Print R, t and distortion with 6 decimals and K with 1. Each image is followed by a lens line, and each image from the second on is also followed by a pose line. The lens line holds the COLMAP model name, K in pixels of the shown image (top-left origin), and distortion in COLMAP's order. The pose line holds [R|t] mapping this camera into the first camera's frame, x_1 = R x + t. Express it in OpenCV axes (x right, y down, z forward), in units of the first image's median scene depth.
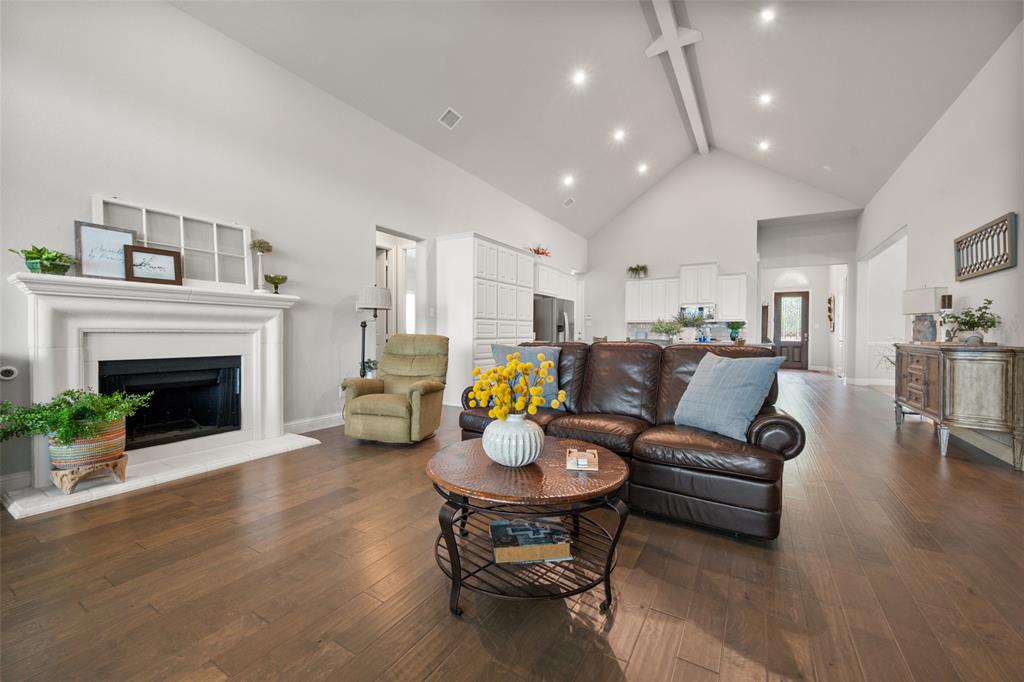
lens RADIAL K [[407.5, 0, 511.3], [0, 407.5, 337.1], [0, 0, 1]] dist [-0.007133, 0.000654]
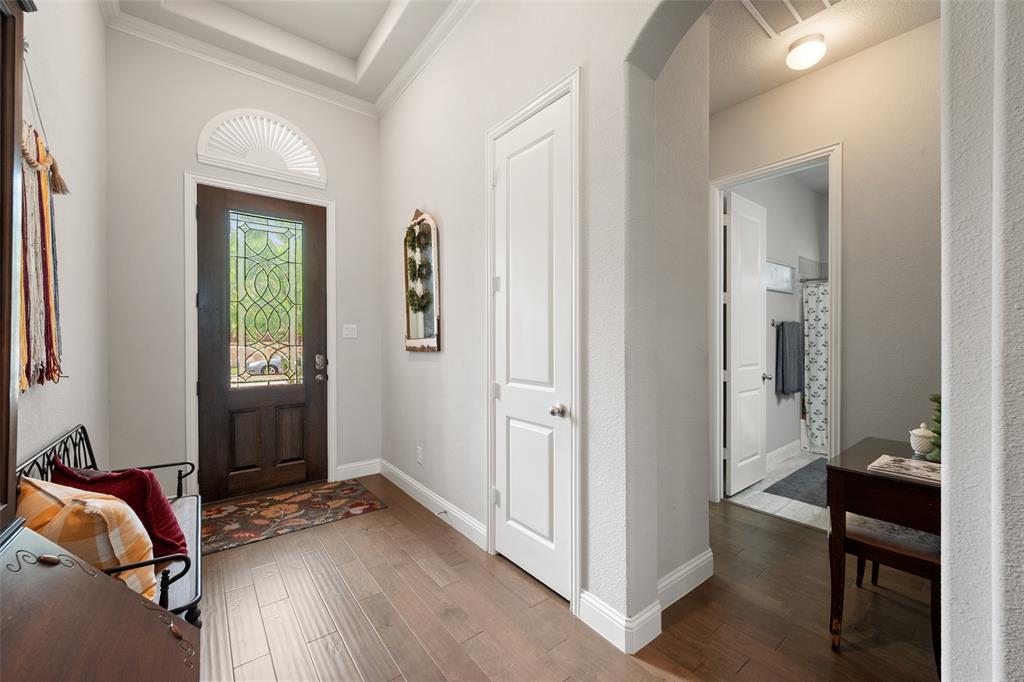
lens RADIAL K [[407.5, 0, 512.2], [0, 407.5, 339.5], [0, 0, 1]] dist [-0.007133, 0.000654]
pose [[0.353749, -0.013789, 0.935239, 0.801521], [0.011891, 0.999877, 0.010245, -0.033322], [-0.935265, 0.007497, 0.353869, 1.219477]]
